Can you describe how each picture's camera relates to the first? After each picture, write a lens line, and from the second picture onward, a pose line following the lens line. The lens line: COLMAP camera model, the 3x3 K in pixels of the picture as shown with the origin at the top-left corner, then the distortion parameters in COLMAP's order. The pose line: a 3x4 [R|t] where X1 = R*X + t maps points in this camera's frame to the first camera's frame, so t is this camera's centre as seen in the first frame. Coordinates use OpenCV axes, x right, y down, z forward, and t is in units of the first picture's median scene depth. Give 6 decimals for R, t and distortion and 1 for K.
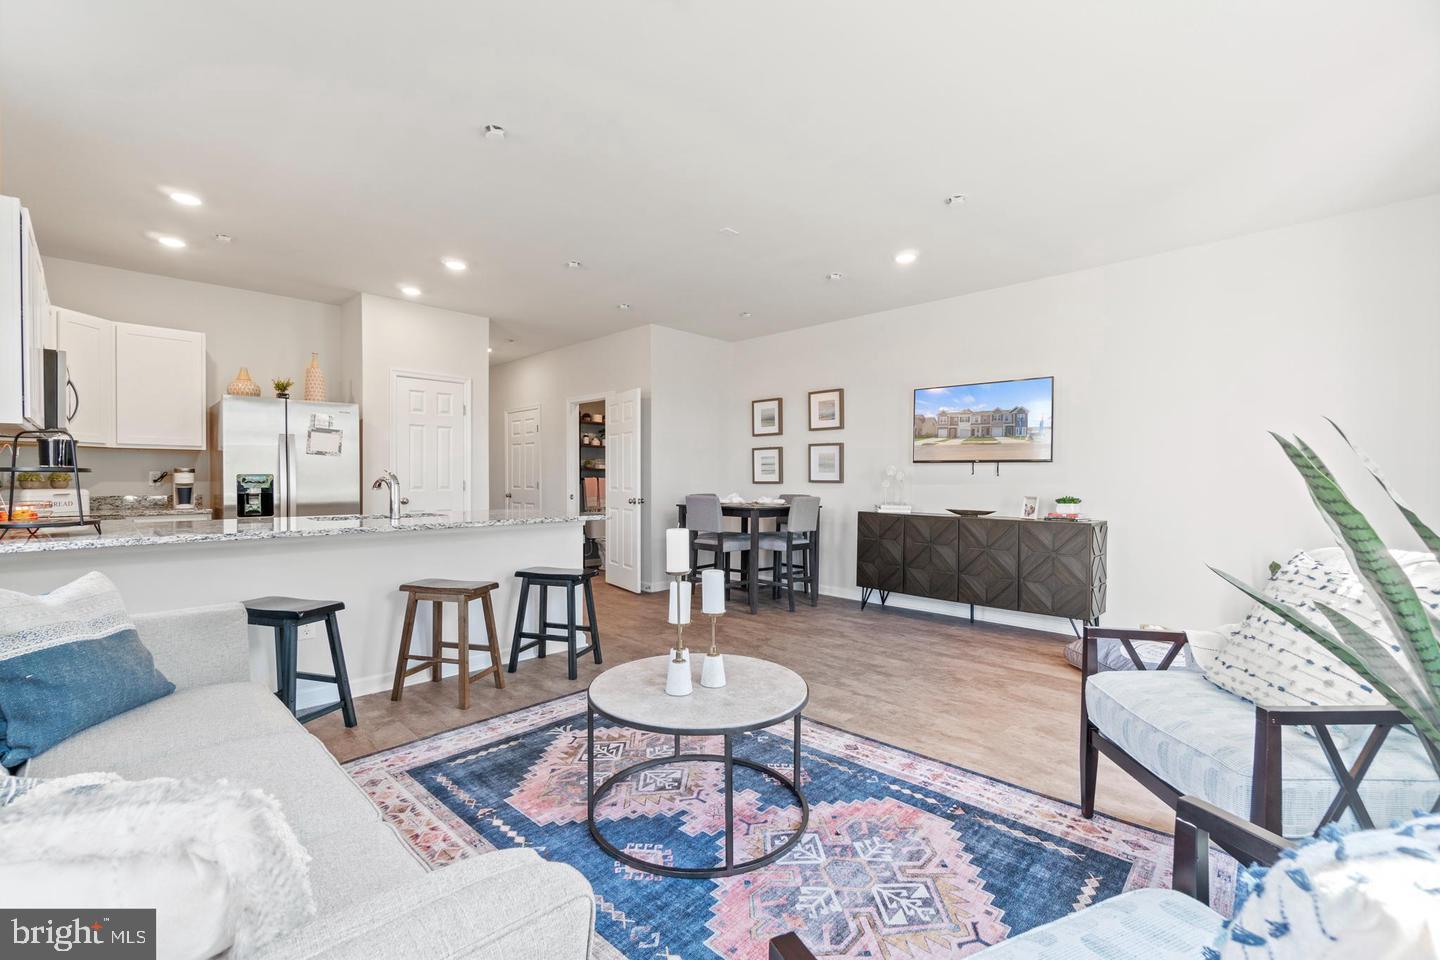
lens RADIAL K [[610.7, 0, 706.0], [0, 610.7, 485.6], [0, 0, 1]] dist [-0.000504, -0.000061]
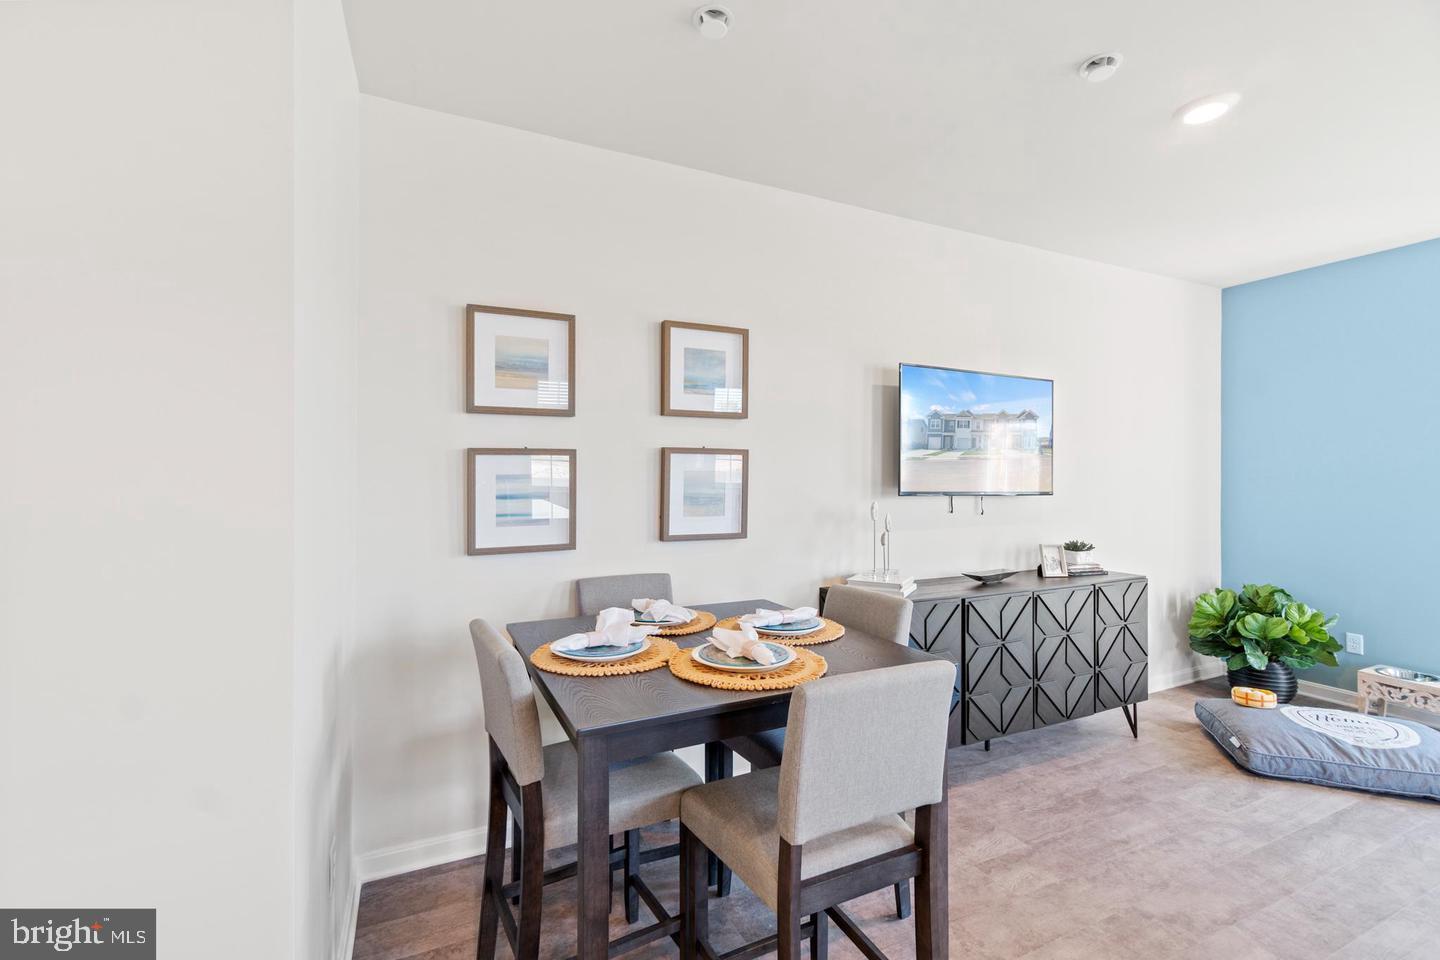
lens RADIAL K [[626.3, 0, 716.4], [0, 626.3, 482.0], [0, 0, 1]] dist [-0.002172, -0.000576]
pose [[0.343516, -0.007953, 0.939113, -0.386100], [0.008523, 0.999949, 0.005351, -0.086306], [-0.939108, 0.006166, 0.343566, 1.506409]]
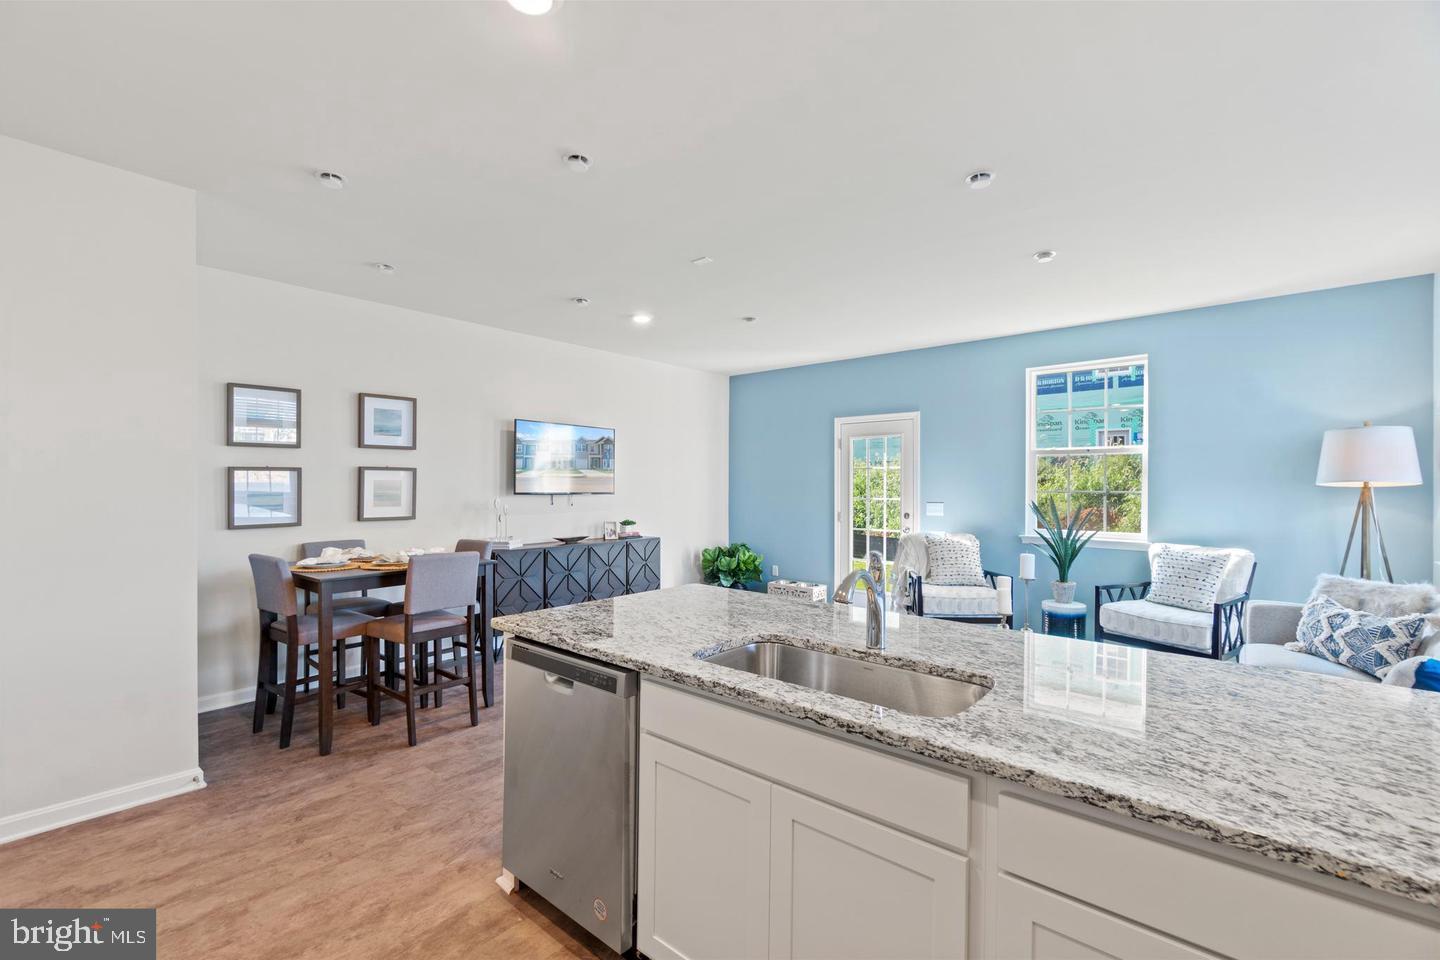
lens RADIAL K [[610.7, 0, 706.0], [0, 610.7, 485.6], [0, 0, 1]] dist [-0.000504, -0.000061]
pose [[-0.068256, -0.003443, 0.997662, -1.018933], [0.009296, 0.999948, 0.004086, -0.083284], [-0.997625, 0.009553, -0.068220, 1.192509]]
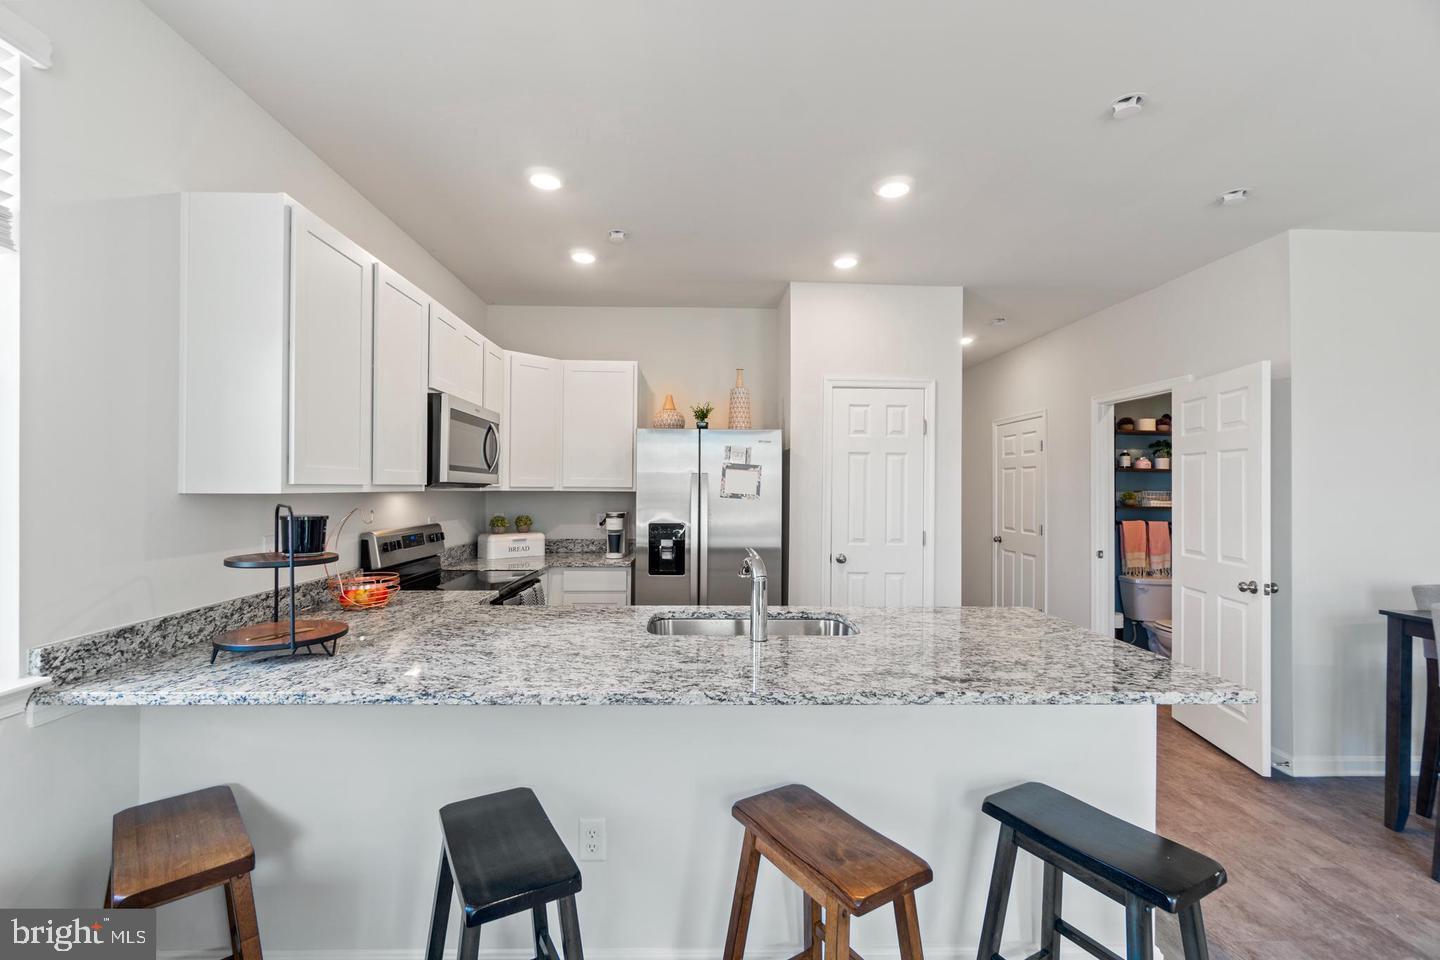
lens RADIAL K [[617.9, 0, 715.8], [0, 617.9, 486.8], [0, 0, 1]] dist [-0.003607, -0.000094]
pose [[0.728572, 0.002531, -0.684964, -0.159317], [-0.015669, 0.999793, -0.012973, -0.076104], [0.684789, 0.020184, 0.728461, 0.577057]]
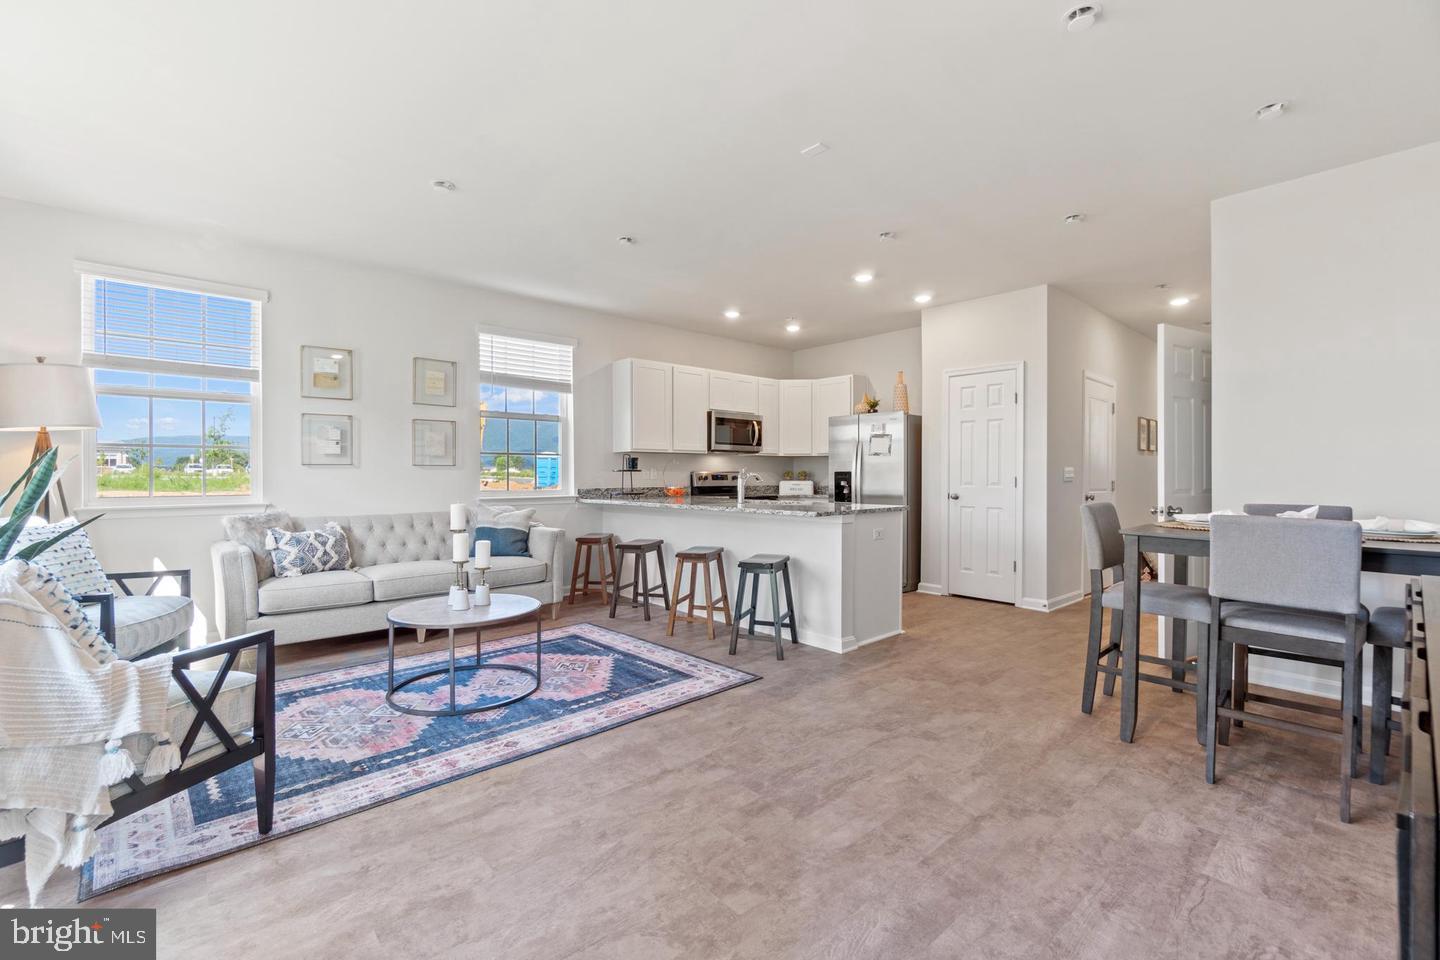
lens RADIAL K [[626.3, 0, 720.0], [0, 626.3, 480.0], [0, 0, 1]] dist [-0.003111, -0.000020]
pose [[-0.048116, 0.004653, -0.998831, 0.923477], [-0.012482, 0.999908, 0.005260, -0.004648], [0.998764, 0.012721, -0.048053, 1.038305]]
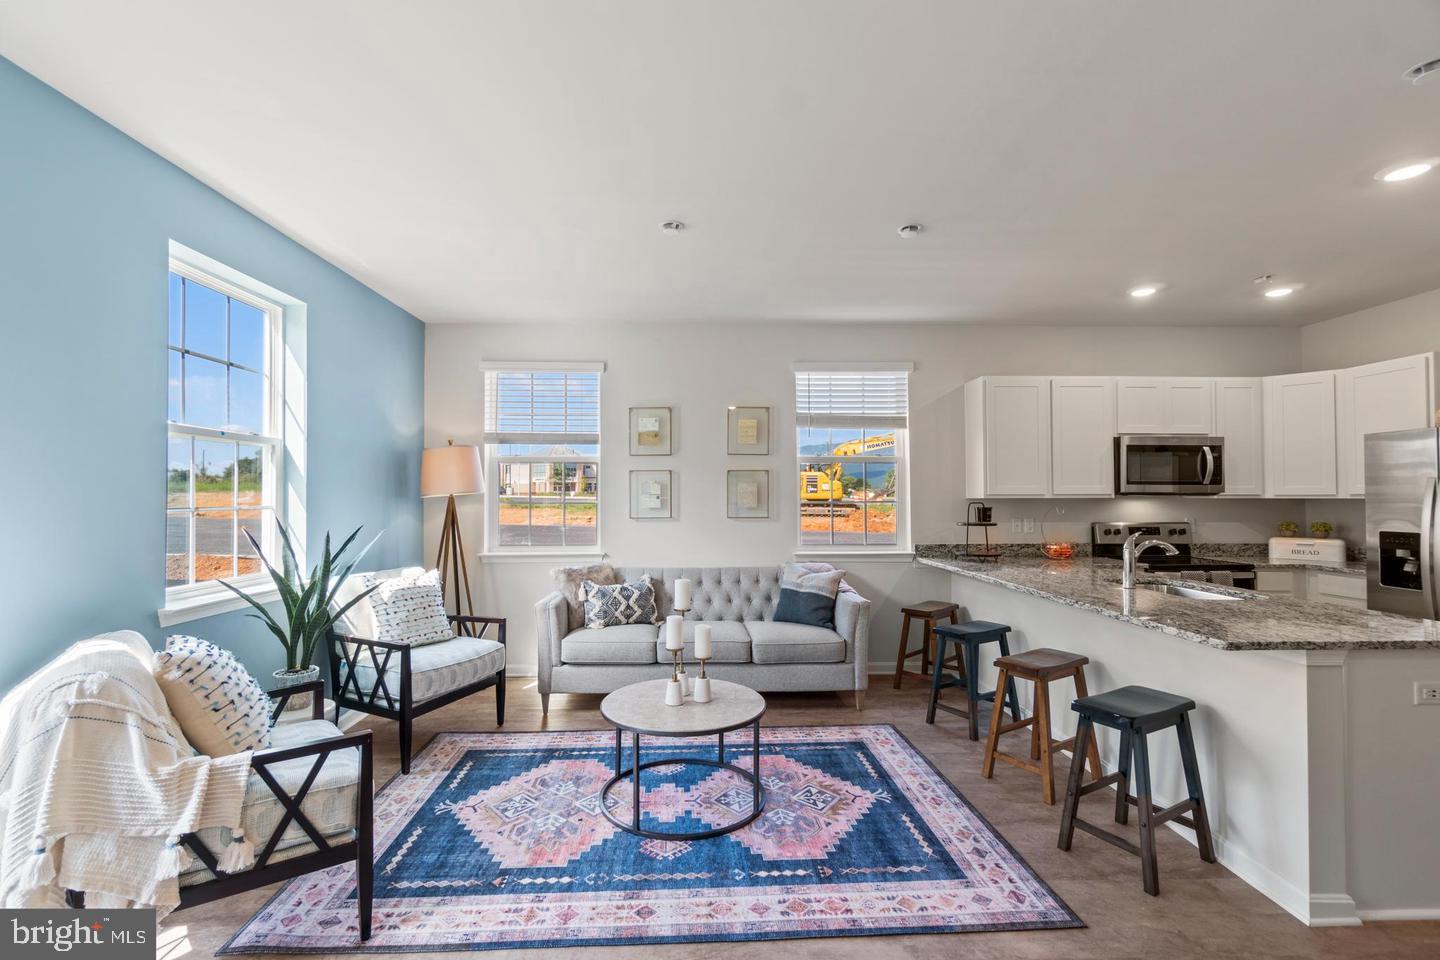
lens RADIAL K [[636.8, 0, 709.7], [0, 636.8, 485.8], [0, 0, 1]] dist [-0.001351, 0.000268]
pose [[-0.689210, -0.016008, -0.724385, 0.581033], [-0.011138, 0.999872, -0.011499, -0.075922], [0.724476, 0.000143, -0.689300, 1.214201]]
